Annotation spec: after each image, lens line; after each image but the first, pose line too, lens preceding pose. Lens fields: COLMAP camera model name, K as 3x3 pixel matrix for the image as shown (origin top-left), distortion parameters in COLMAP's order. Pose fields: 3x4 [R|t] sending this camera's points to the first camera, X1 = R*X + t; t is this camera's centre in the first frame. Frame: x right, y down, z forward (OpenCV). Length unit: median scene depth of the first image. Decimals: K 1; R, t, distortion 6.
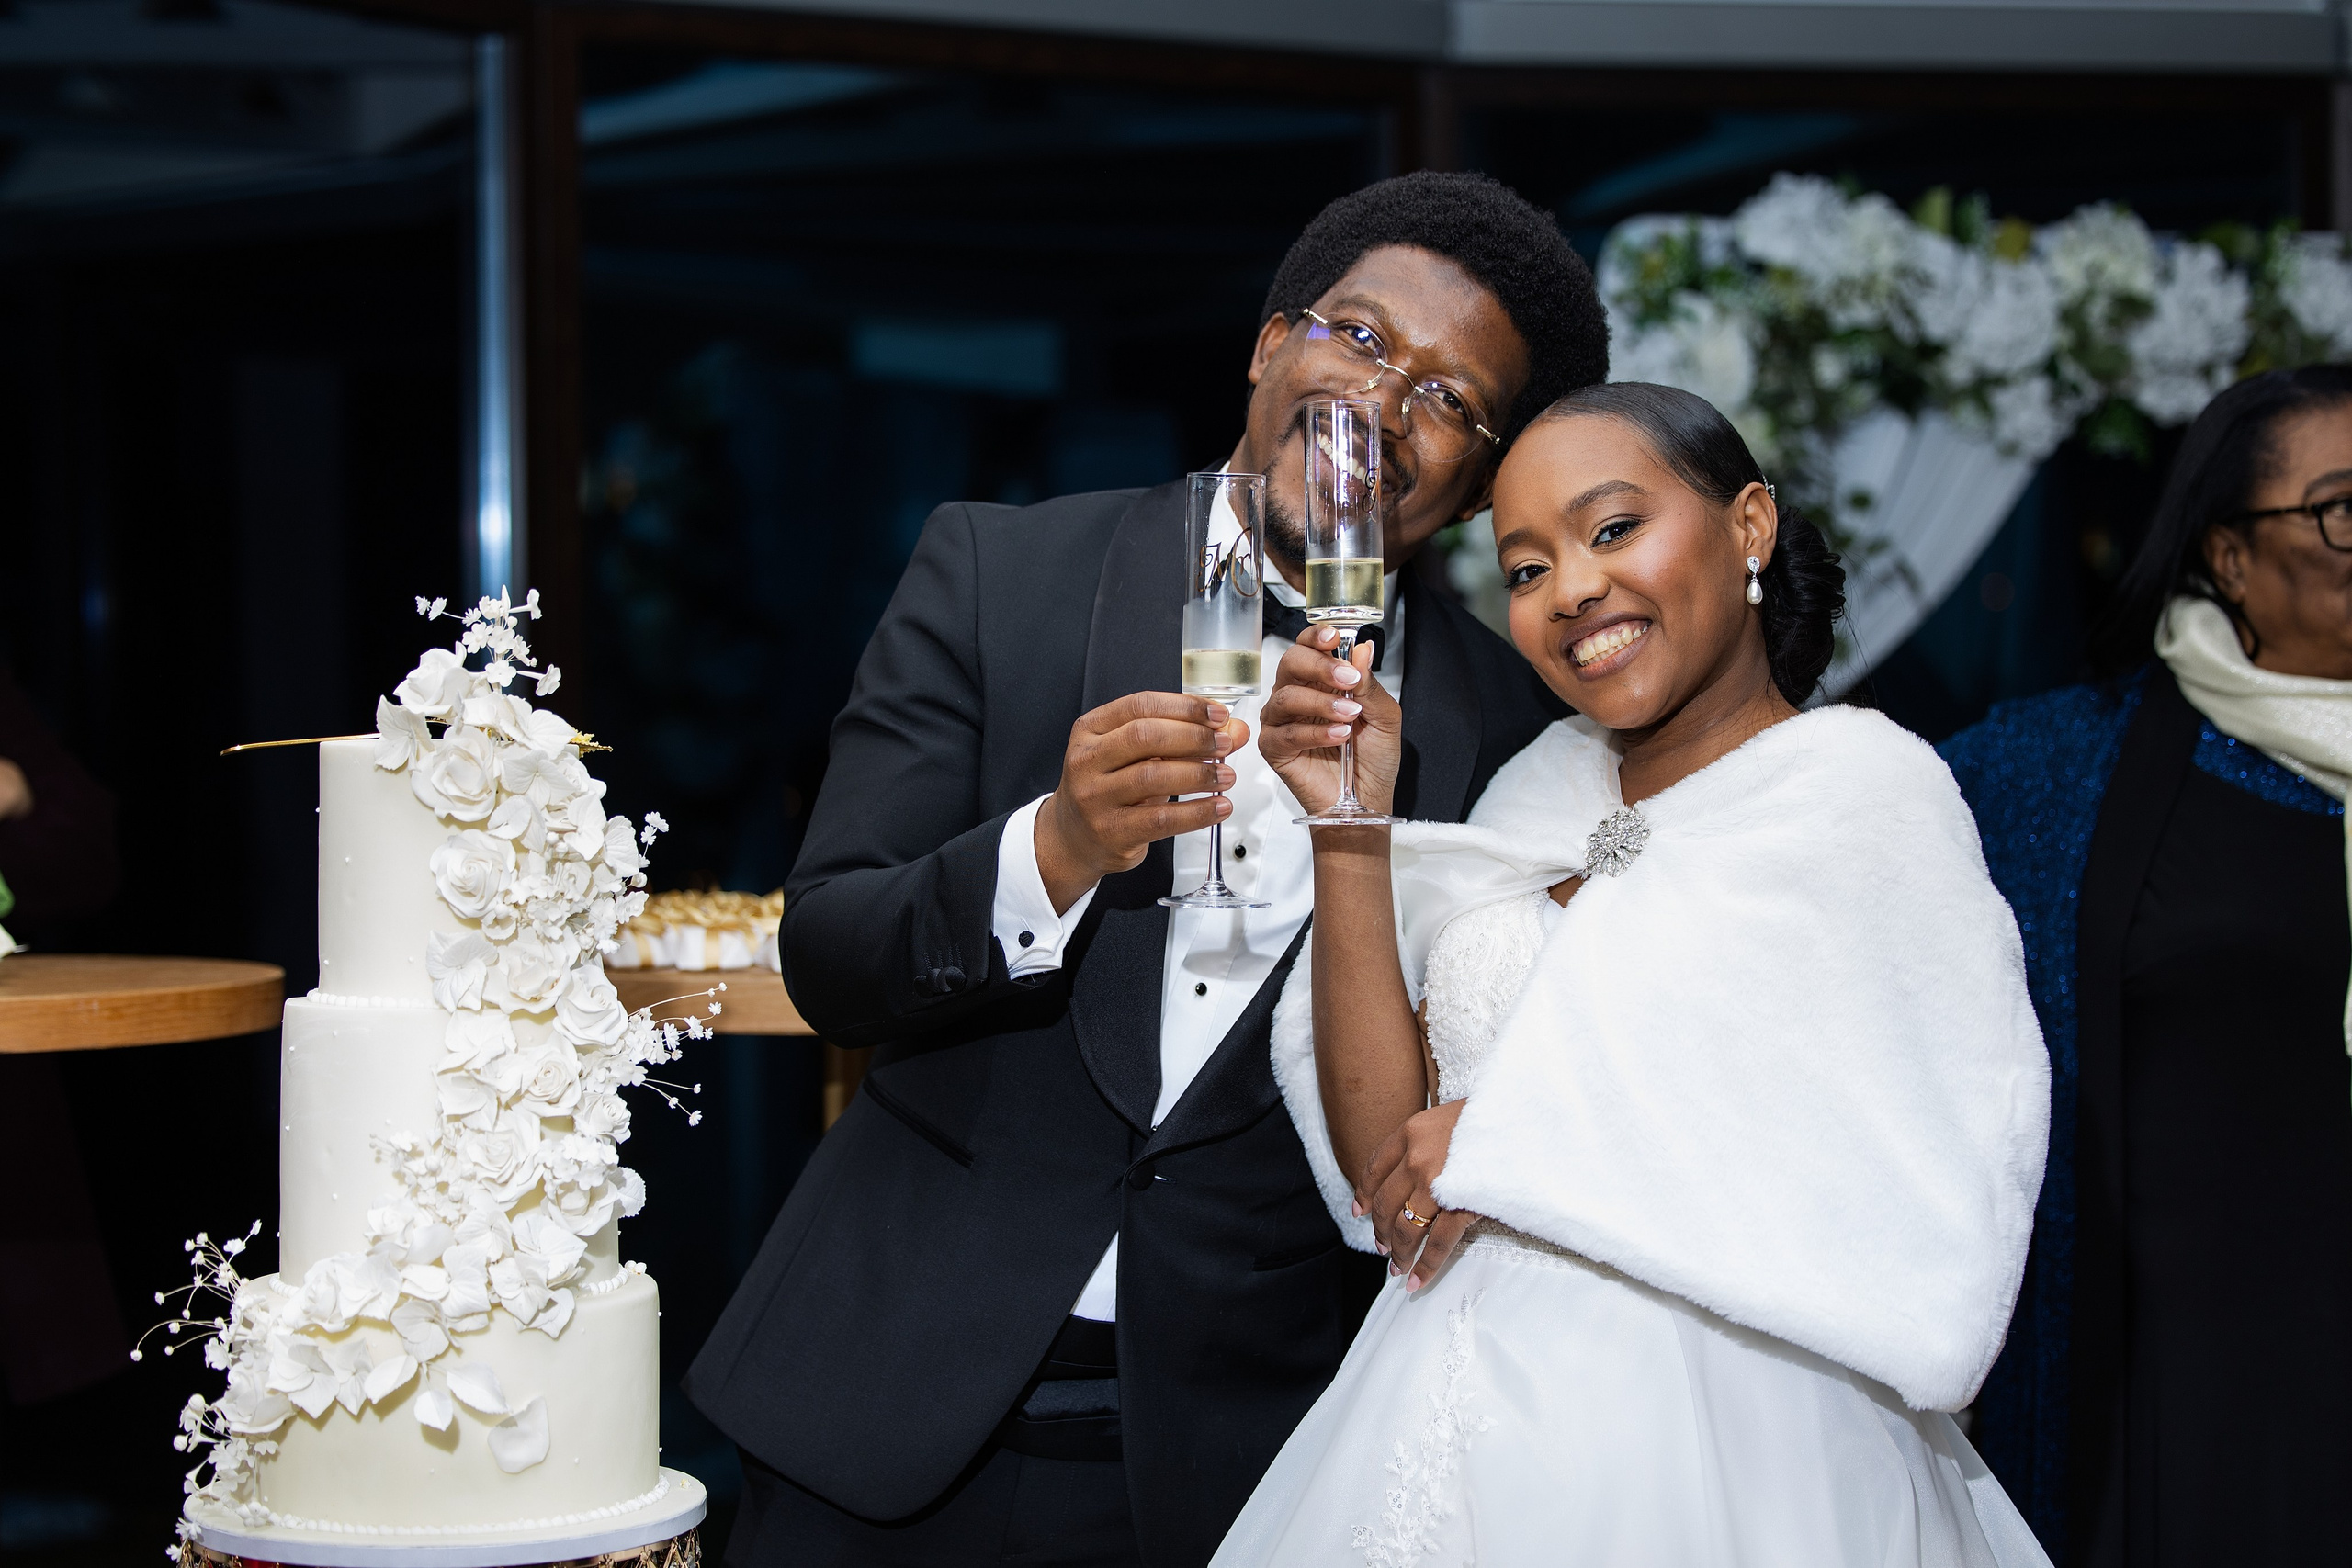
lens RADIAL K [[4820.9, 0, 1176.3], [0, 4820.9, 782.7], [0, 0, 1]] dist [0.020933, 0.034775]
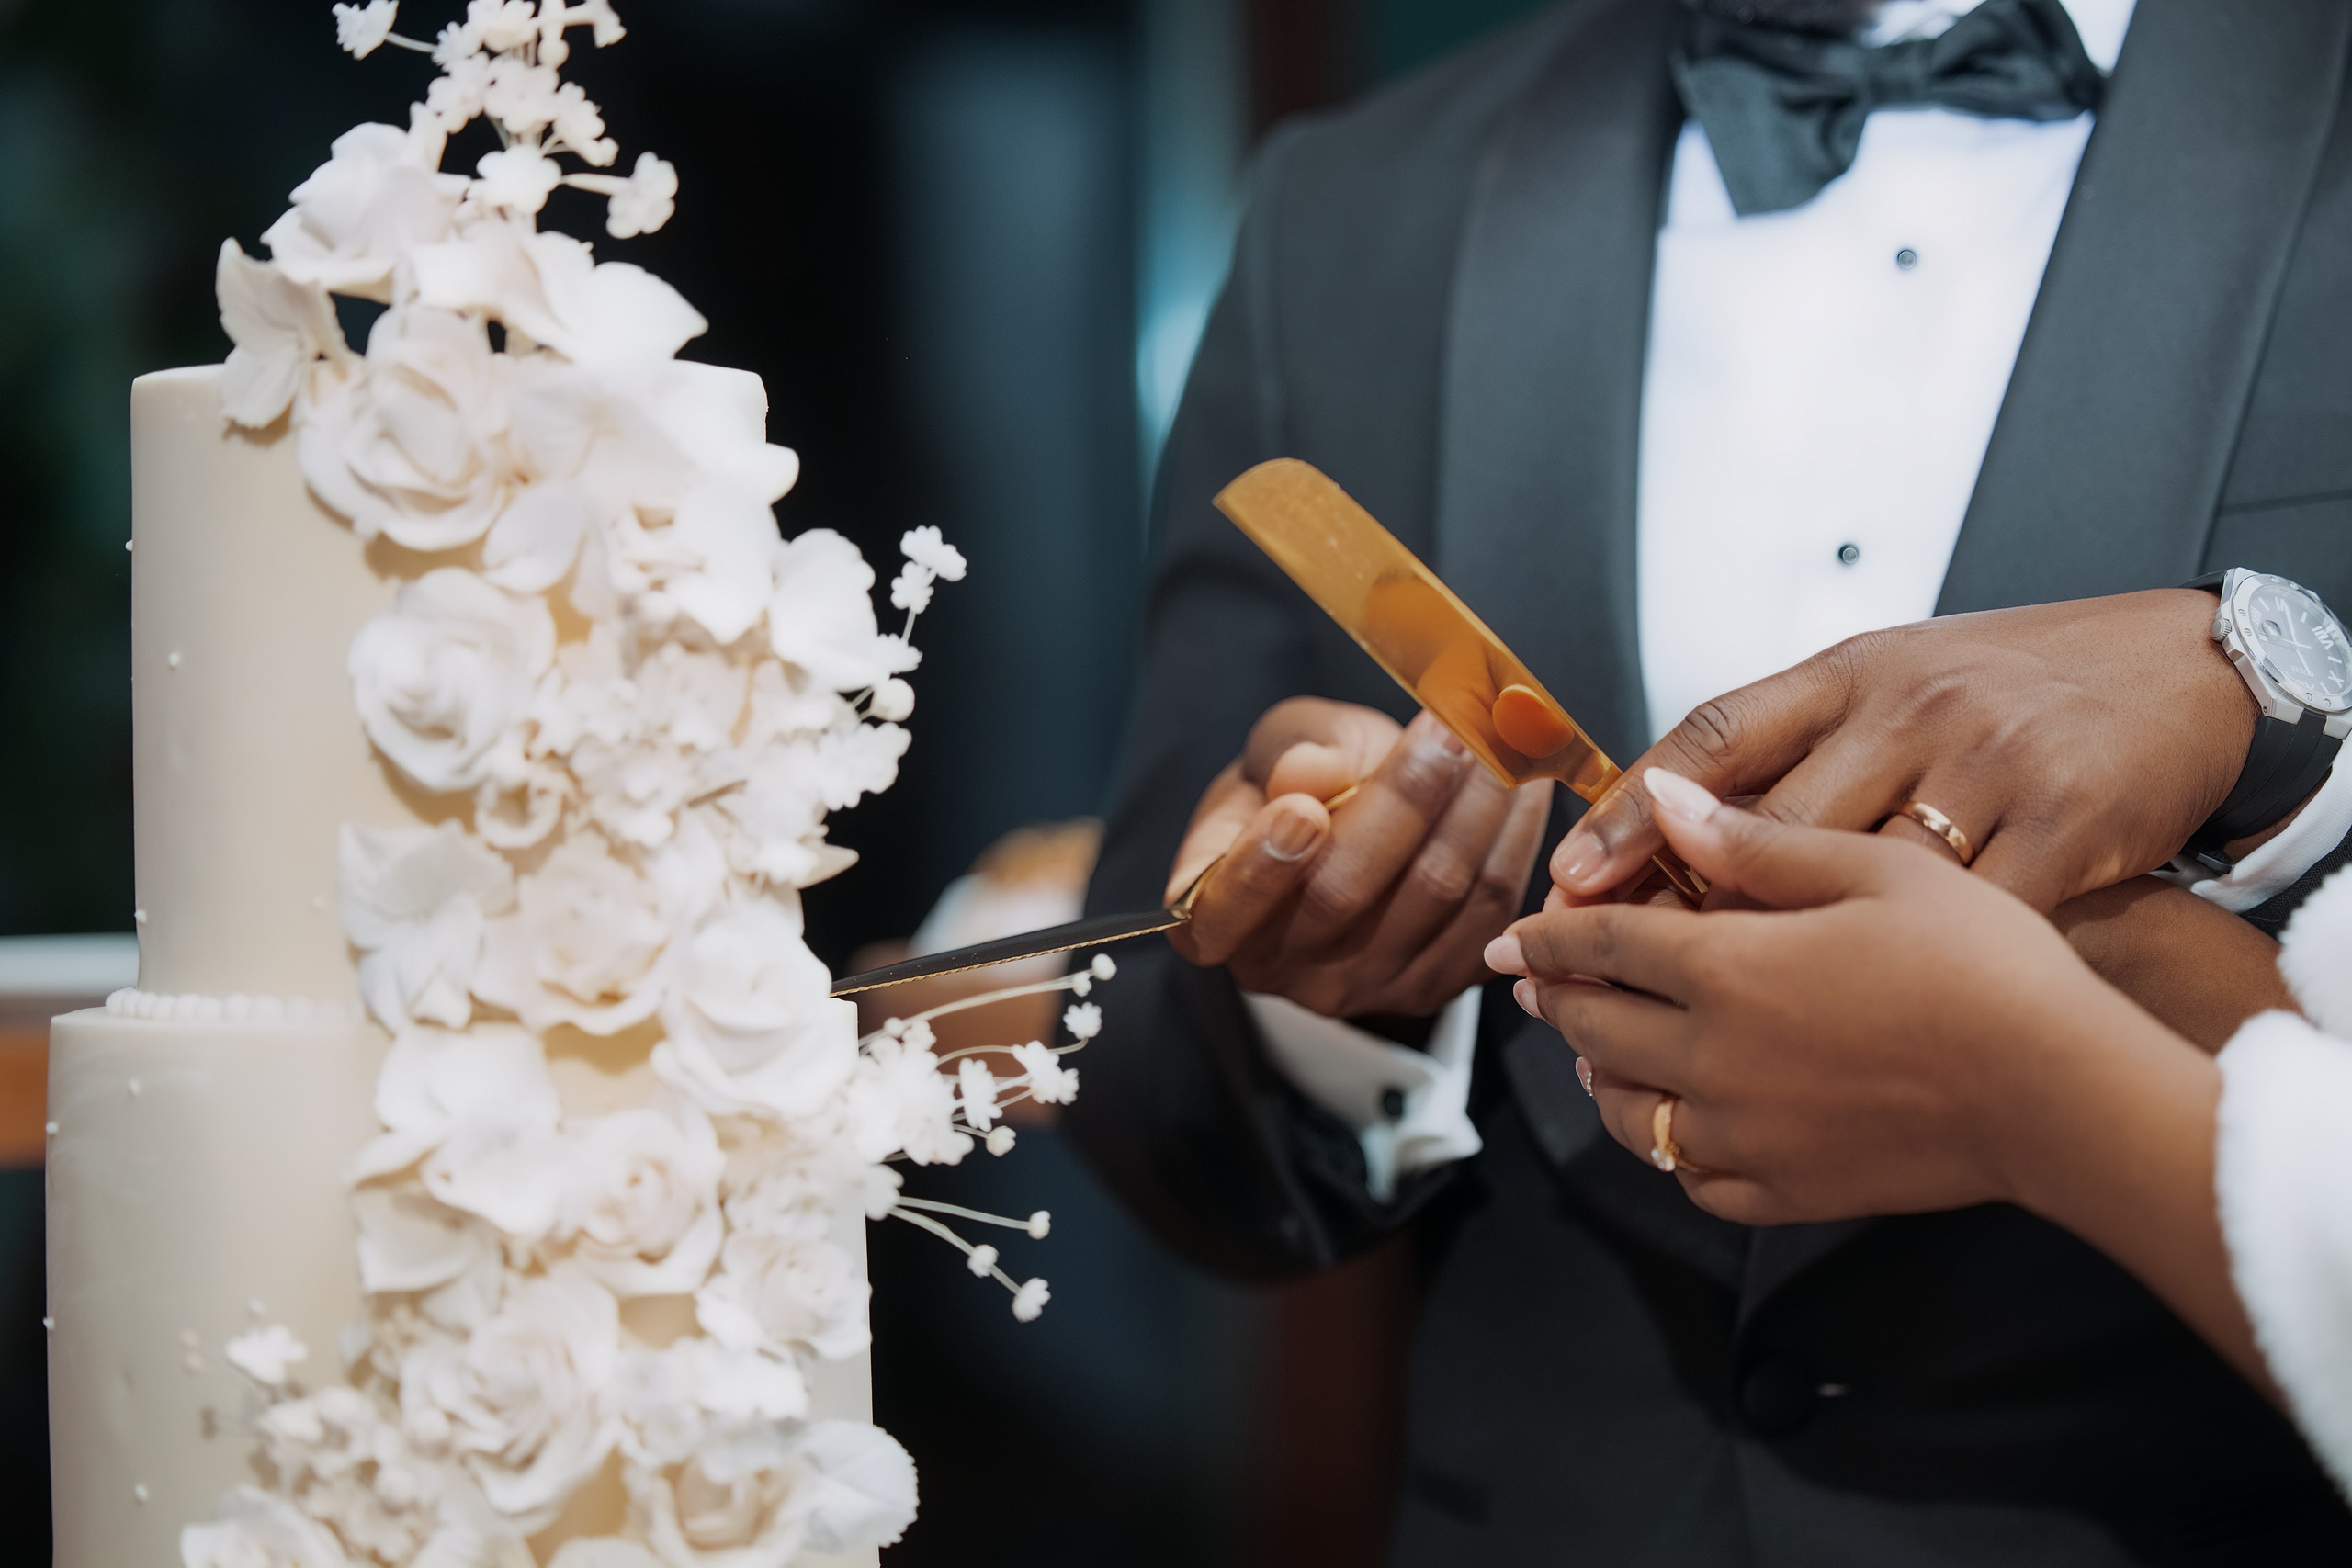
lens RADIAL K [[7495.9, 0, 1176.1], [0, 7495.9, 783.5], [0, 0, 1]] dist [-0.011453, -0.151575]
pose [[0.981945, -0.015687, -0.188516, 0.028399], [0.014627, 0.999868, -0.007013, 0.032110], [0.188601, 0.004129, 0.982045, 0.402527]]
